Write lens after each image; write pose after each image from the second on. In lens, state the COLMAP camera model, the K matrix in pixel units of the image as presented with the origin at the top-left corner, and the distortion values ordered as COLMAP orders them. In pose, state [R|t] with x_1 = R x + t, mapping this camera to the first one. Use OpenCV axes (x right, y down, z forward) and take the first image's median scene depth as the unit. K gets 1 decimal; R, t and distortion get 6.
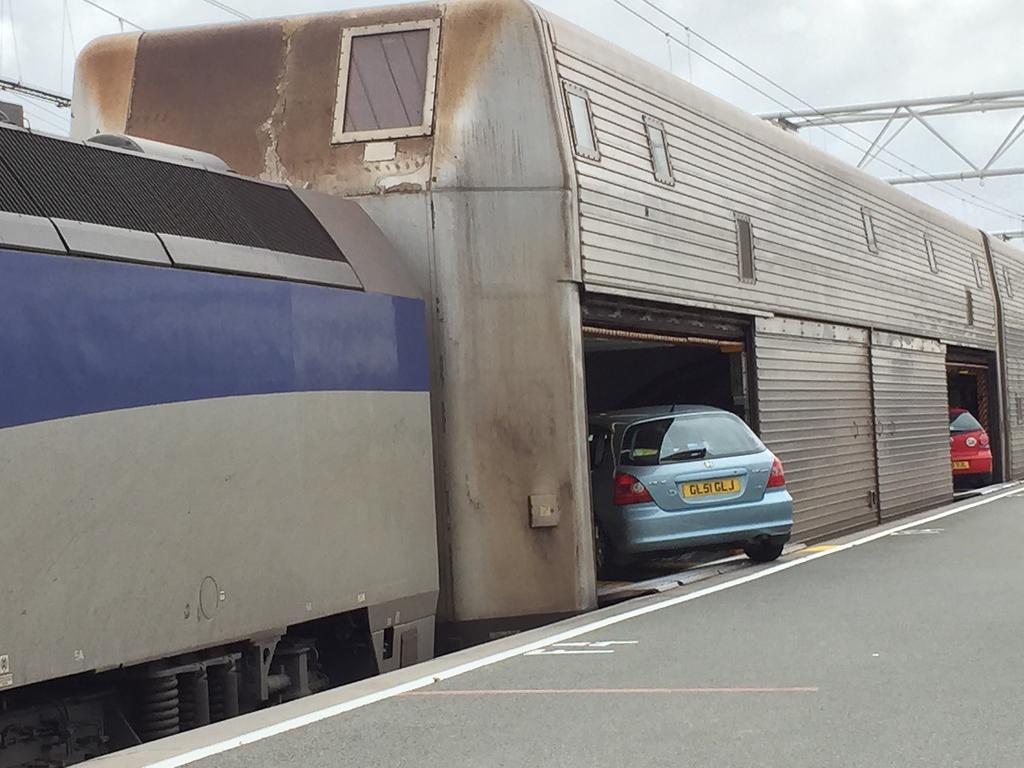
lens RADIAL K [[2329.8, 0, 512.0], [0, 2329.8, 384.0], [0, 0, 1]] dist [-0.014299, -0.179525]
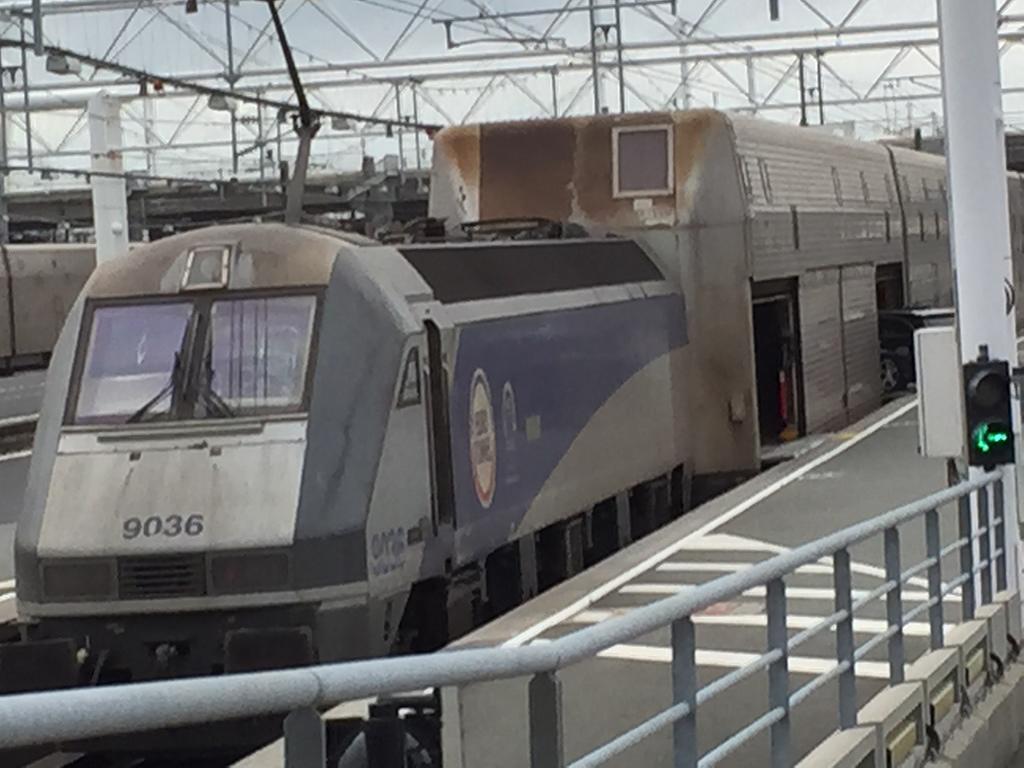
lens RADIAL K [[4329.6, 0, 512.0], [0, 4329.6, 384.0], [0, 0, 1]] dist [0.048163, 1.153601]
pose [[0.986274, -0.012397, 0.164648, -0.683756], [0.004915, 0.998940, 0.045771, -0.114173], [-0.165041, -0.044334, 0.985290, -2.154160]]
